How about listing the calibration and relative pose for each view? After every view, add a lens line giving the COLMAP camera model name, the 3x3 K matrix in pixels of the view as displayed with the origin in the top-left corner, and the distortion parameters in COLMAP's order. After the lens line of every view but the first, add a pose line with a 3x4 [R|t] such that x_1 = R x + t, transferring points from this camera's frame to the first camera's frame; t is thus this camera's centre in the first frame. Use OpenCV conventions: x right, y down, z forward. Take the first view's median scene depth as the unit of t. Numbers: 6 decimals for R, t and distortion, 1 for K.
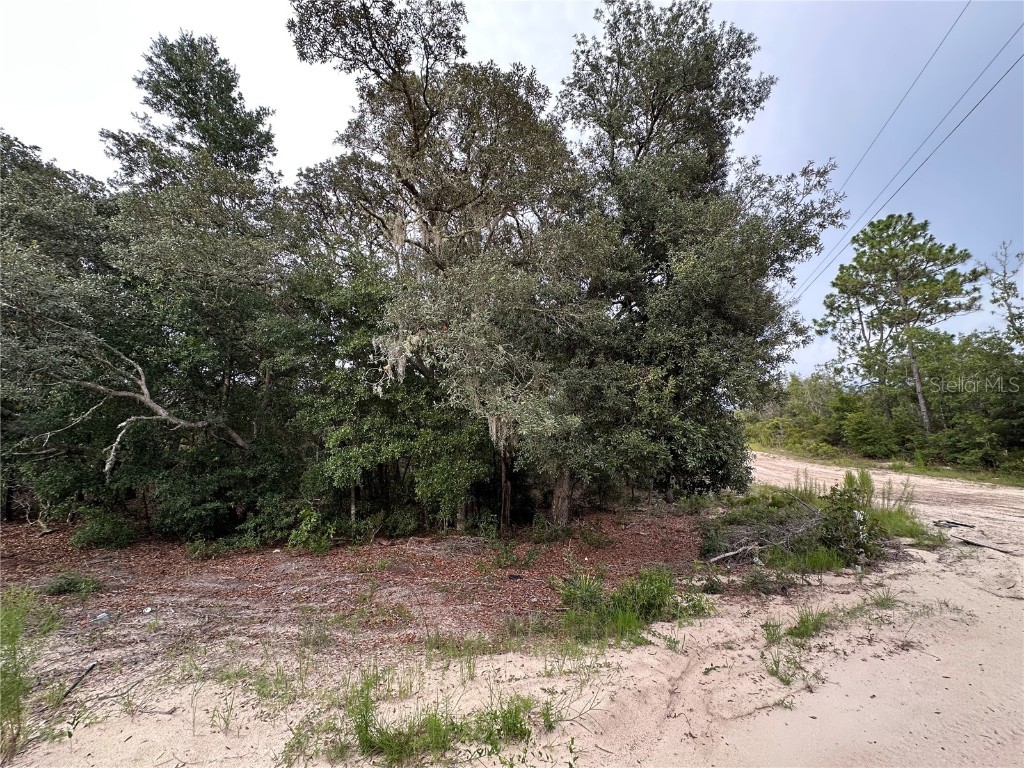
lens RADIAL K [[405.9, 0, 512.6], [0, 405.9, 377.7], [0, 0, 1]] dist [0.001938, -0.000085]
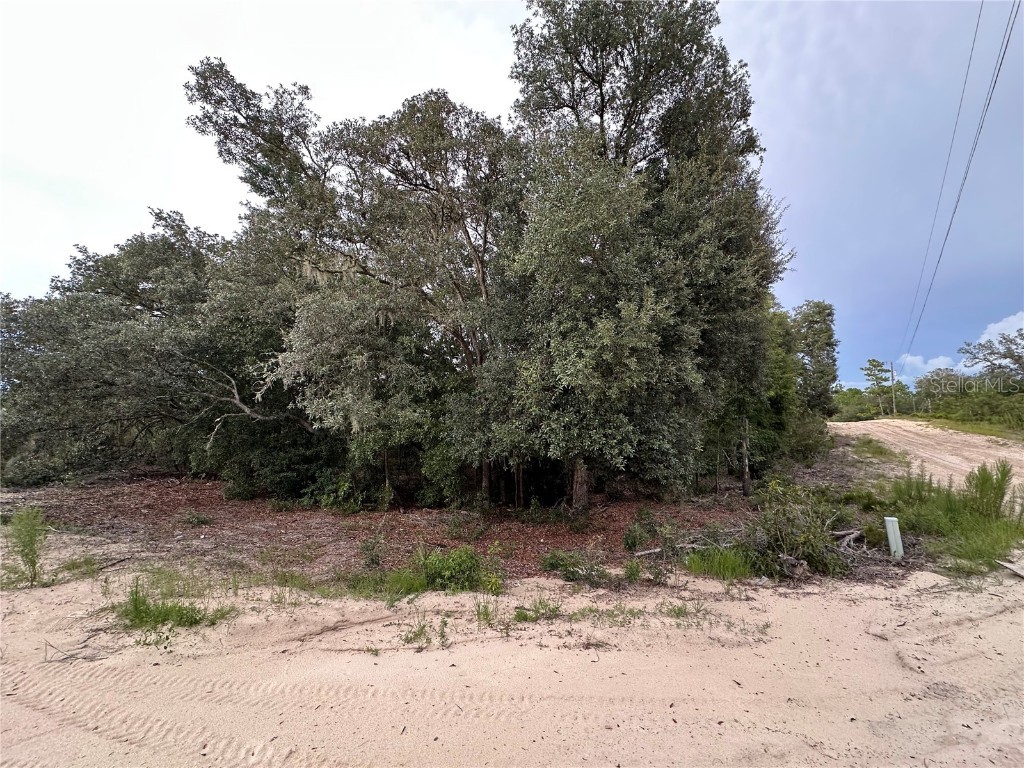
lens RADIAL K [[405.9, 0, 512.6], [0, 405.9, 377.7], [0, 0, 1]] dist [0.001938, -0.000085]
pose [[0.912473, -0.058620, -0.404915, 0.620218], [0.073435, 0.997076, 0.021137, 0.006156], [0.402492, -0.049022, 0.914110, 0.044741]]
